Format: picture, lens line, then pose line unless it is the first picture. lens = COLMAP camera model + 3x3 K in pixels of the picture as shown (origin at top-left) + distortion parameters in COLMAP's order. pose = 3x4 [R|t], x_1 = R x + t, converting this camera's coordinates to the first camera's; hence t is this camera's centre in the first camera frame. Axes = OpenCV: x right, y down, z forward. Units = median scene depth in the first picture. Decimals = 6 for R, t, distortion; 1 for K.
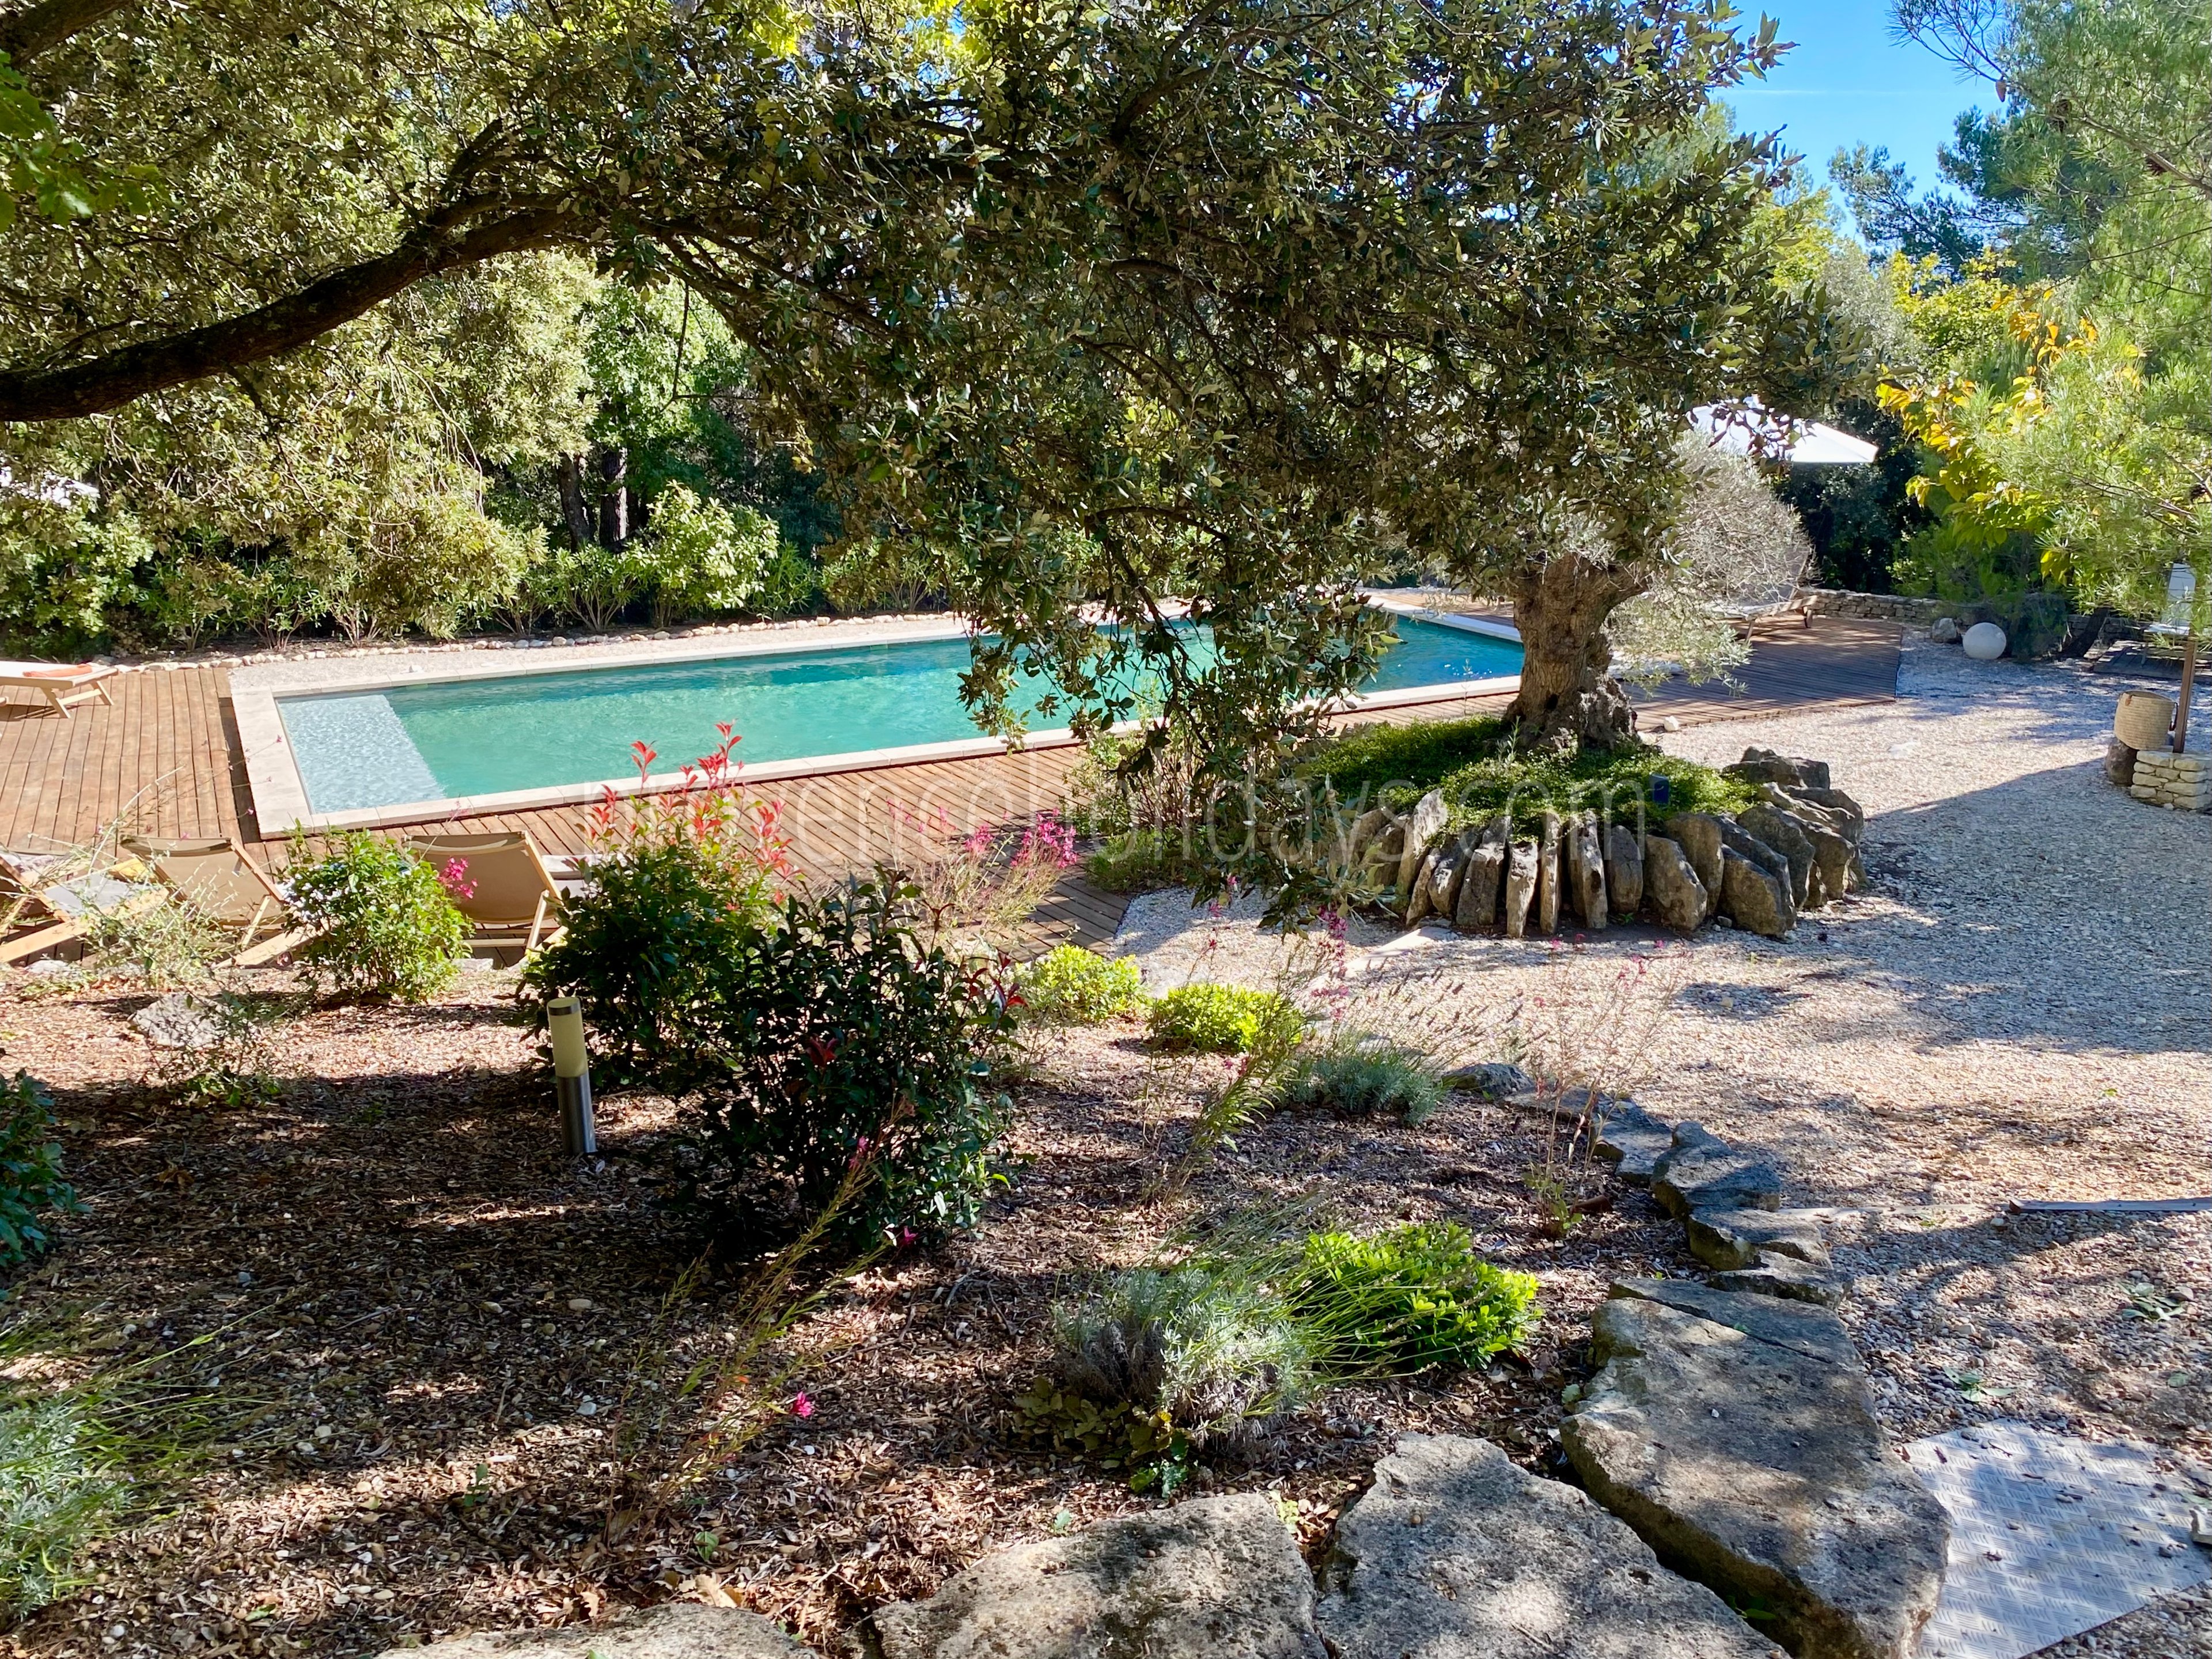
lens RADIAL K [[1655.1, 0, 1107.0], [0, 1655.1, 853.8], [0, 0, 1]] dist [0.003156, -0.070063]
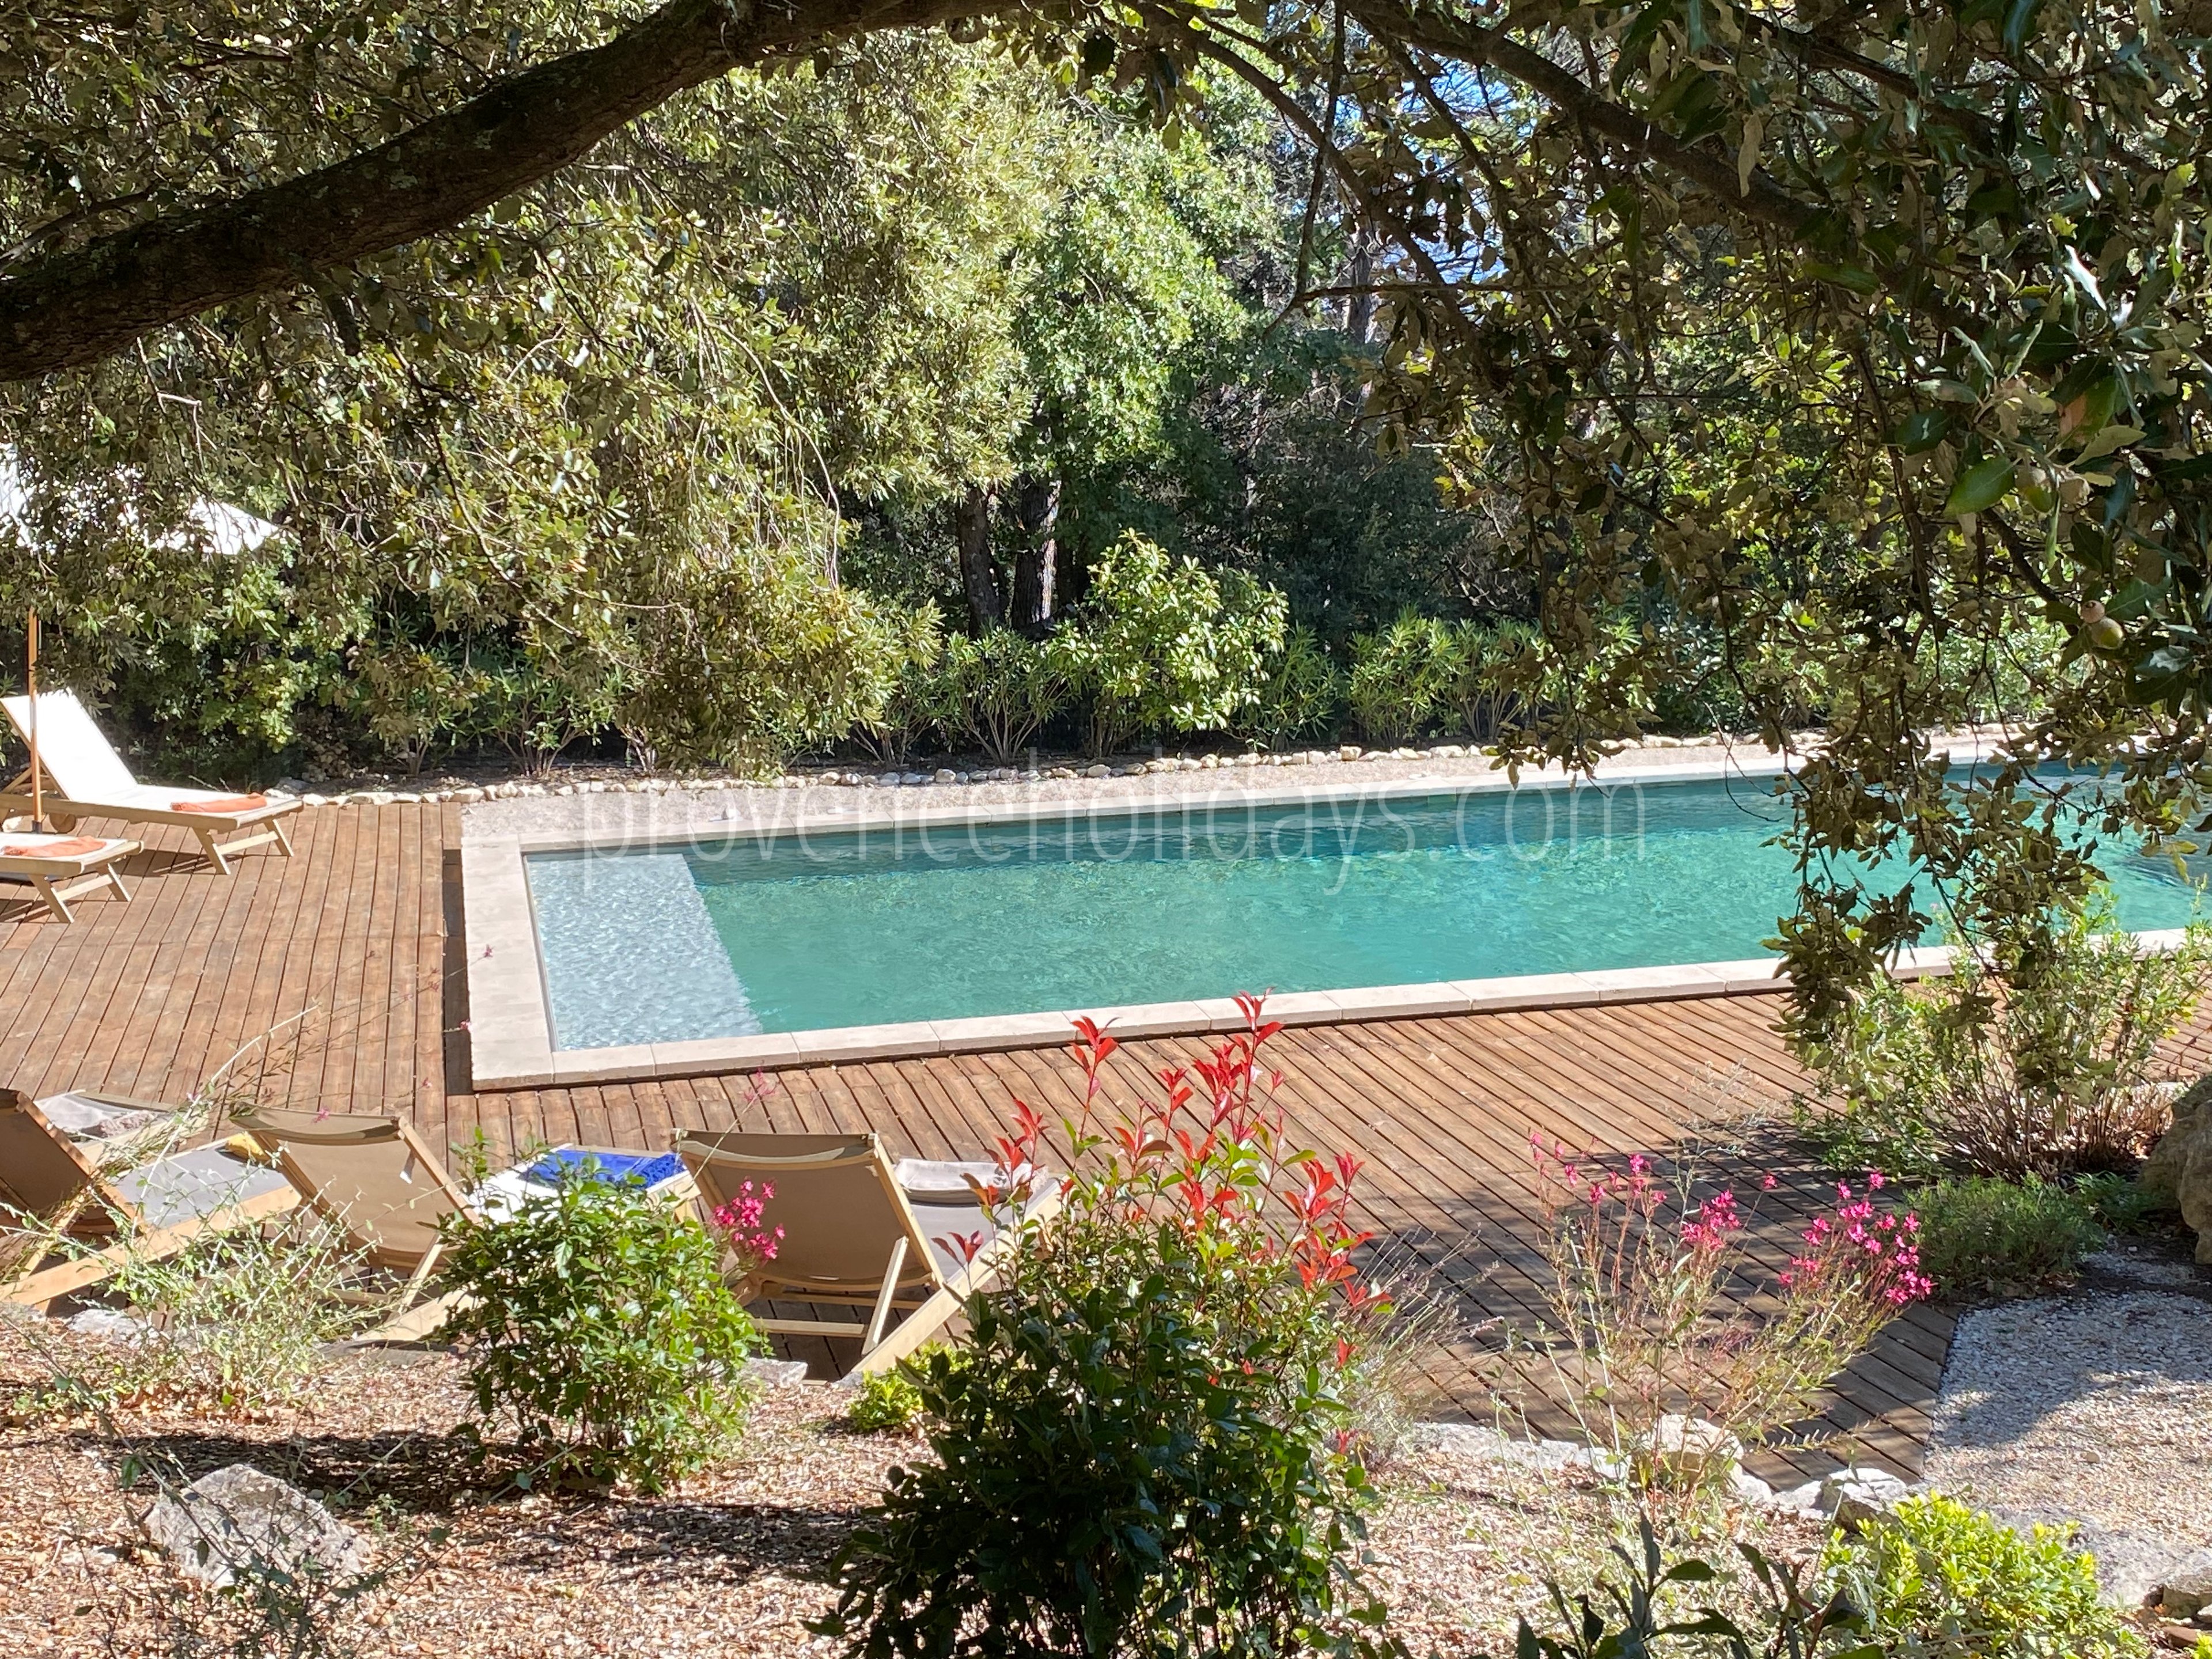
lens RADIAL K [[1791.6, 0, 1106.0], [0, 1791.6, 829.5], [0, 0, 1]] dist [0.003512, -0.066227]
pose [[0.975599, 0.039241, -0.216024, -0.127551], [-0.052107, 0.997170, -0.054186, -0.078487], [0.213287, 0.064120, 0.974883, 0.360224]]
